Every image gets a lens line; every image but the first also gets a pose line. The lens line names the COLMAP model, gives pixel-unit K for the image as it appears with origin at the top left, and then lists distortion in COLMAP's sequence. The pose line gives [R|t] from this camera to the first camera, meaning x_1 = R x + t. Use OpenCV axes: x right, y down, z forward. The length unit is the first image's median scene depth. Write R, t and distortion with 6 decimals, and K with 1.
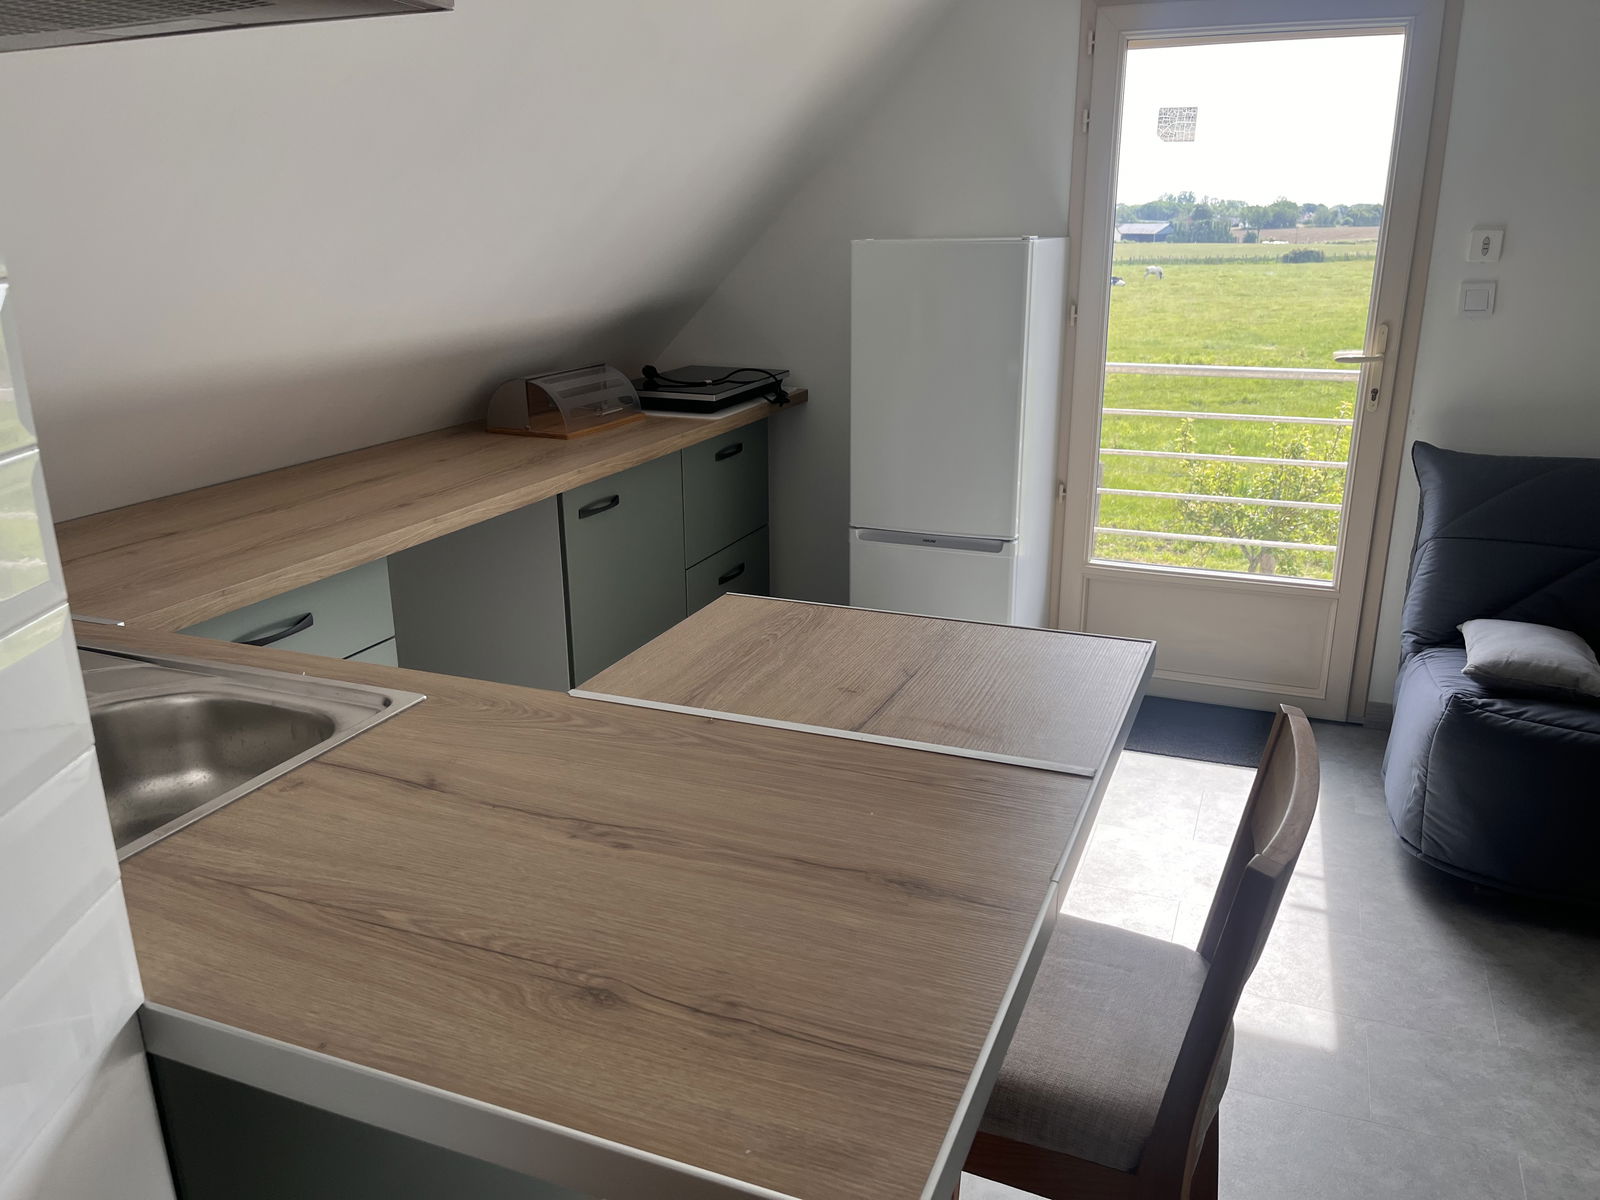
lens RADIAL K [[1221.6, 0, 804.2], [0, 1221.6, 591.8], [0, 0, 1]] dist [0.105978, -0.150817]
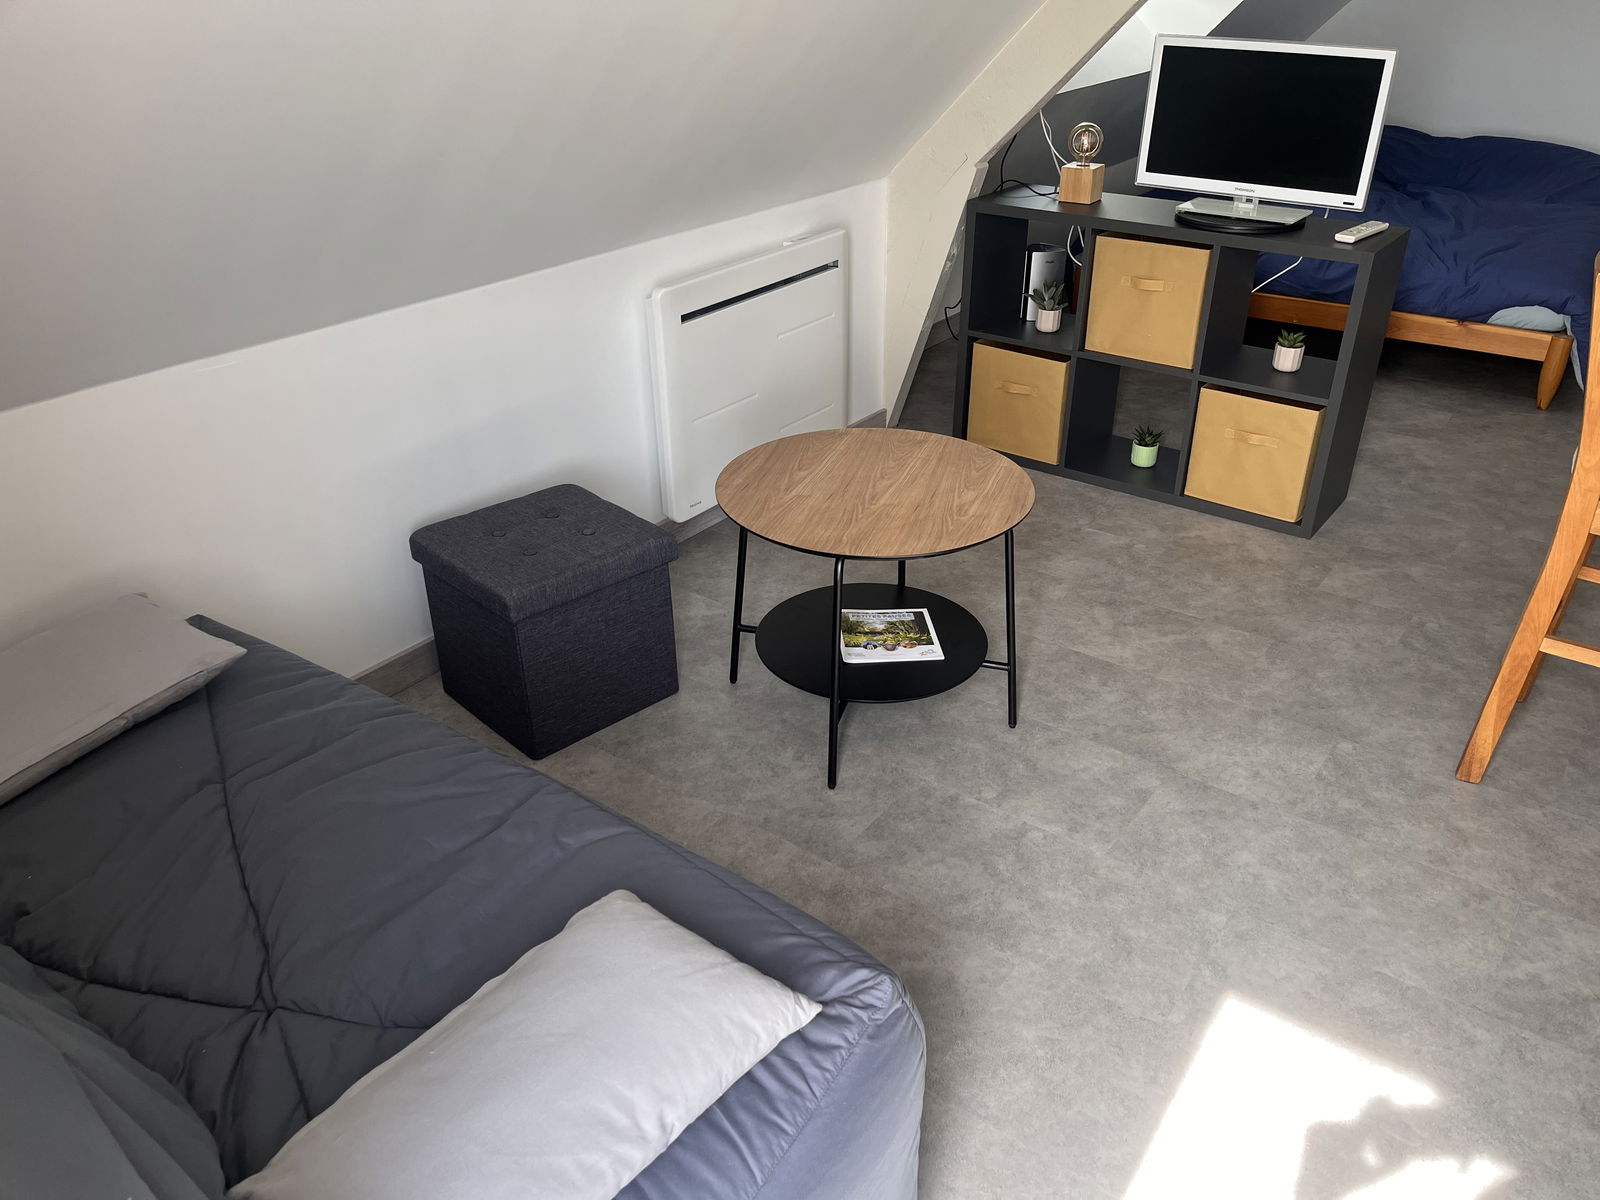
lens RADIAL K [[1221.6, 0, 804.2], [0, 1221.6, 591.8], [0, 0, 1]] dist [0.105978, -0.150817]
pose [[-0.966493, -0.107801, 0.232961, 0.380794], [0.091633, 0.702858, 0.705404, -0.297169], [-0.239781, 0.703114, -0.669429, 1.014220]]
